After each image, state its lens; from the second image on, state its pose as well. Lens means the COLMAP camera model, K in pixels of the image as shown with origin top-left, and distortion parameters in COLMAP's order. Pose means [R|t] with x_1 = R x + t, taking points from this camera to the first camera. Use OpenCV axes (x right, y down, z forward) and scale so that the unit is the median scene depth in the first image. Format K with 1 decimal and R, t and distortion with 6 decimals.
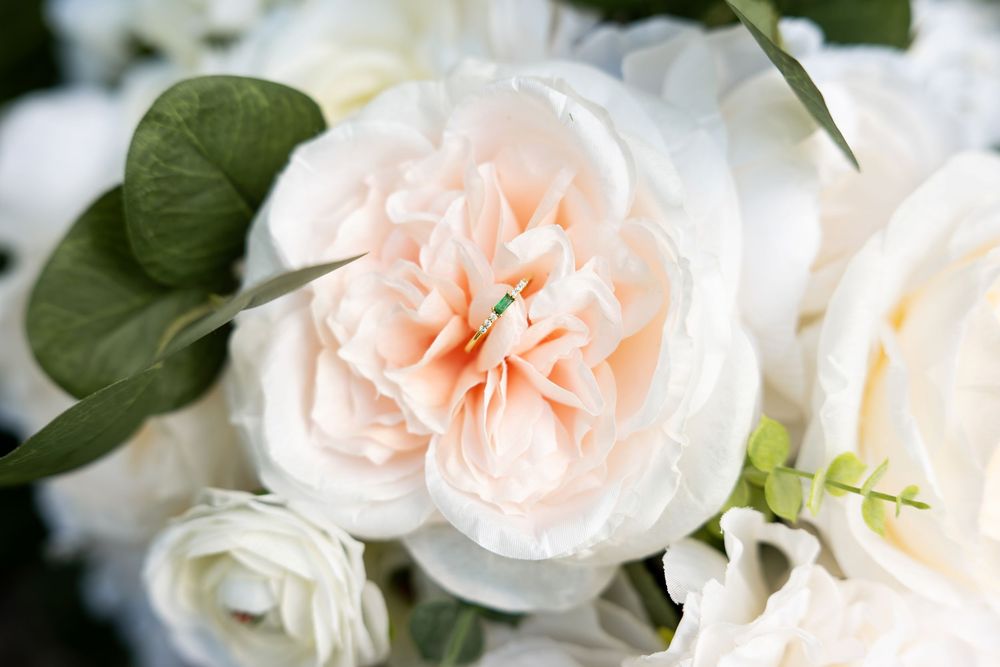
lens RADIAL K [[1393.7, 0, 489.4], [0, 1393.7, 365.1], [0, 0, 1]] dist [0.000919, 0.000000]
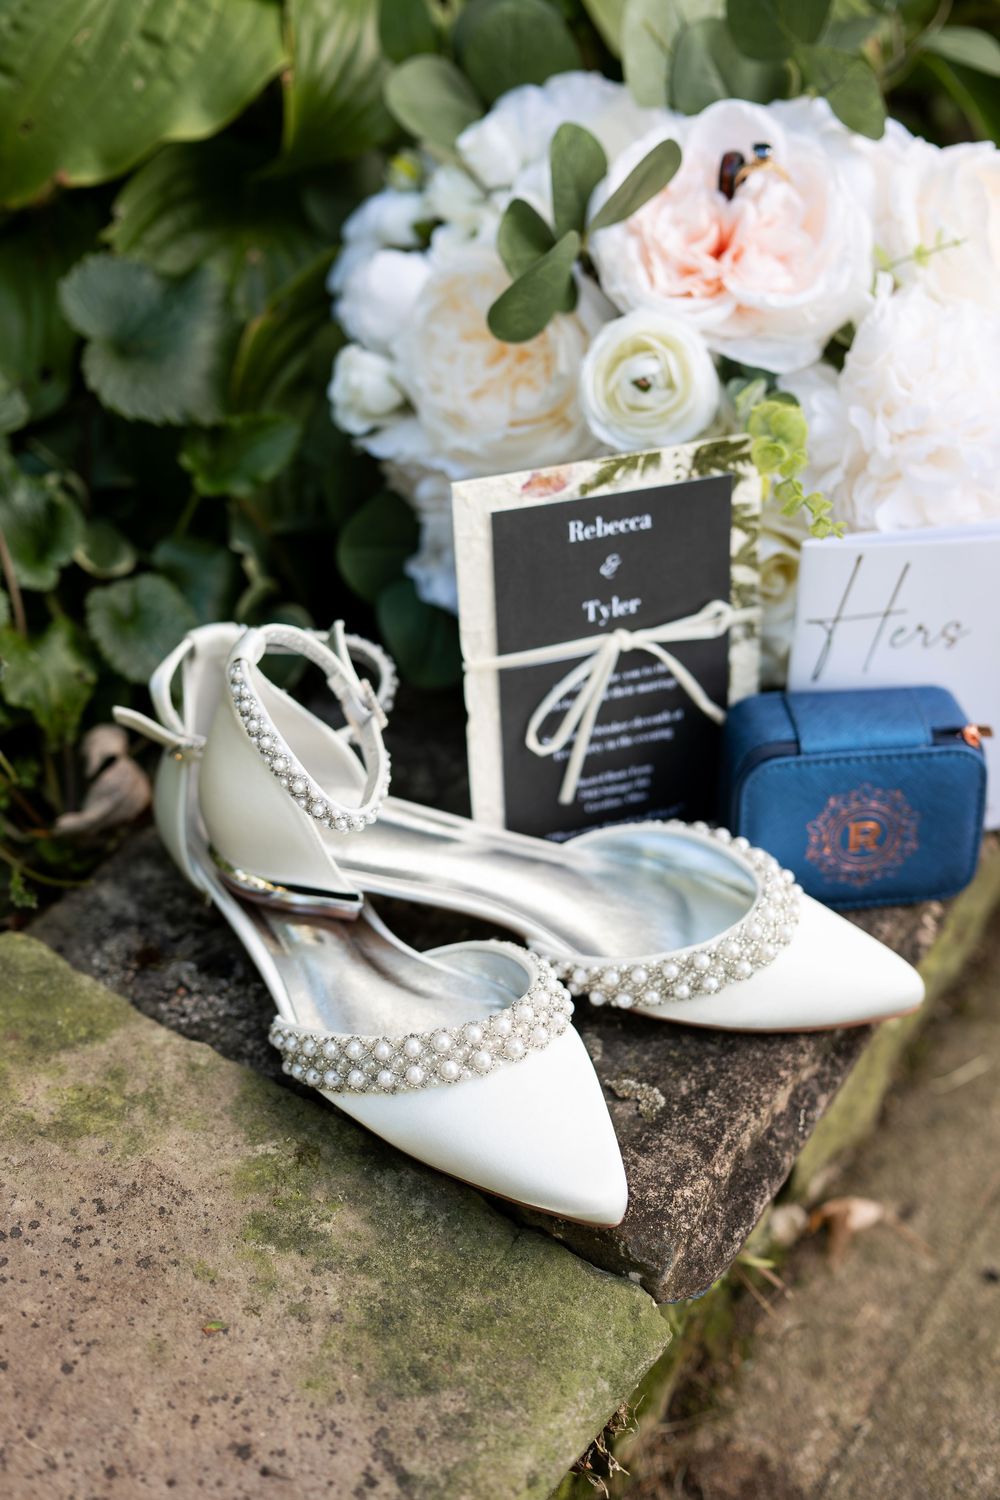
lens RADIAL K [[2090.5, 0, 498.9], [0, 2090.5, 758.1], [0, 0, 1]] dist [0.000919, 0.000000]
pose [[0.952115, -0.137609, 0.273023, -1.198902], [0.222789, 0.923824, -0.311311, 1.479128], [-0.209386, 0.357230, 0.910244, -1.303066]]
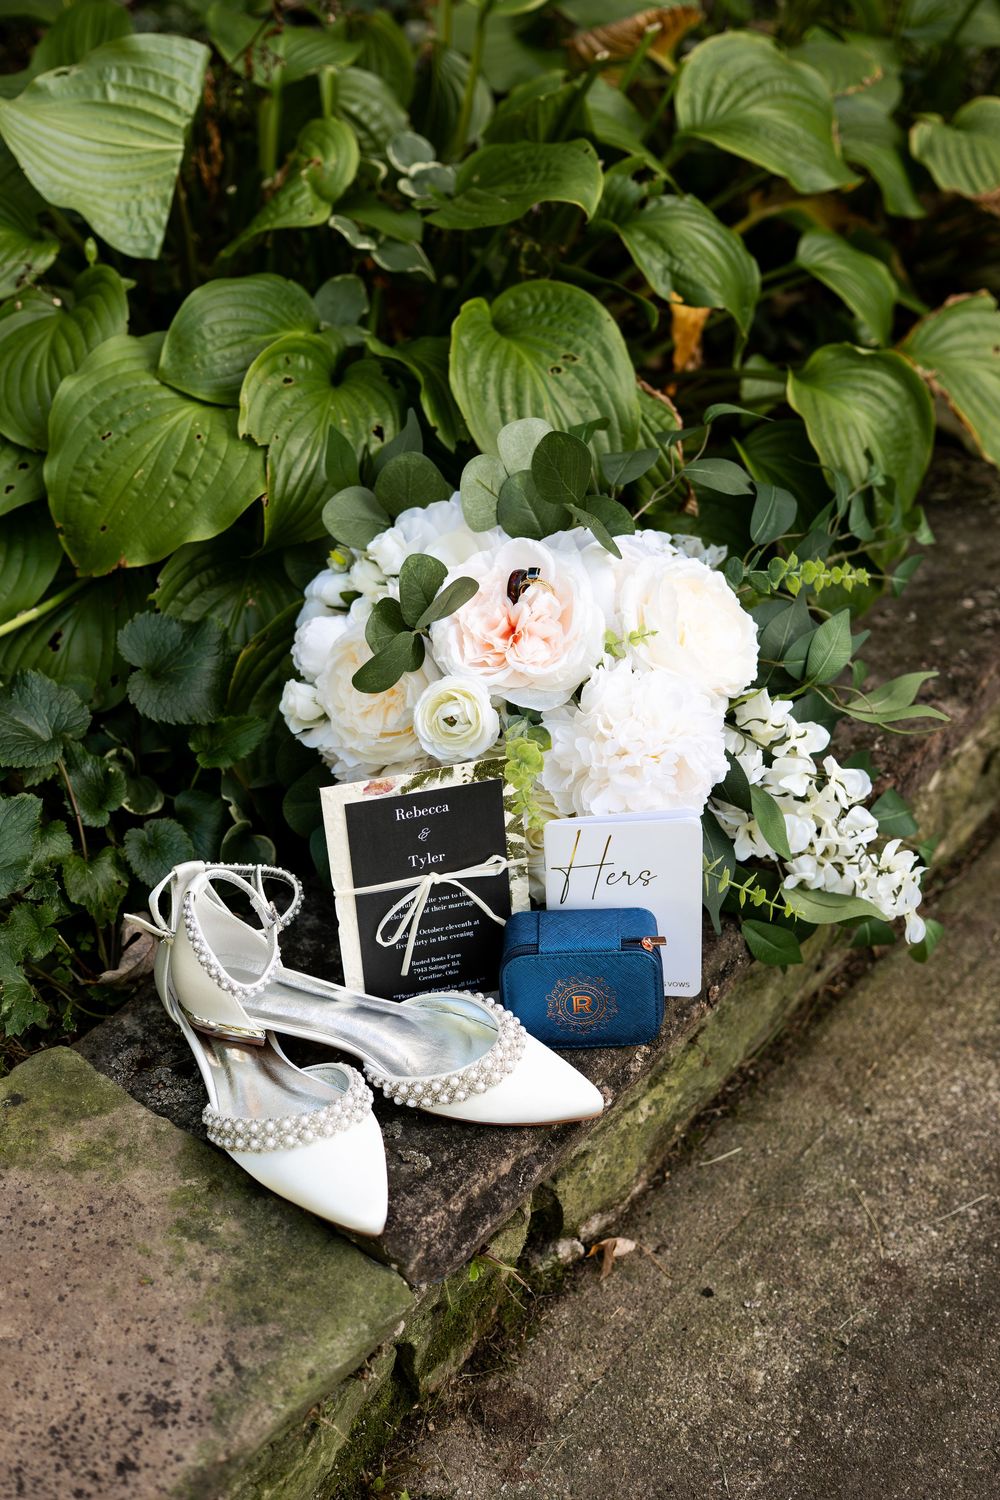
lens RADIAL K [[2090.5, 0, 484.1], [0, 2090.5, 759.0], [0, 0, 1]] dist [0.000919, 0.000000]
pose [[0.981044, -0.110559, 0.159153, -0.842069], [0.161866, 0.919075, -0.359307, 1.909769], [-0.106549, 0.378257, 0.919548, -3.132841]]
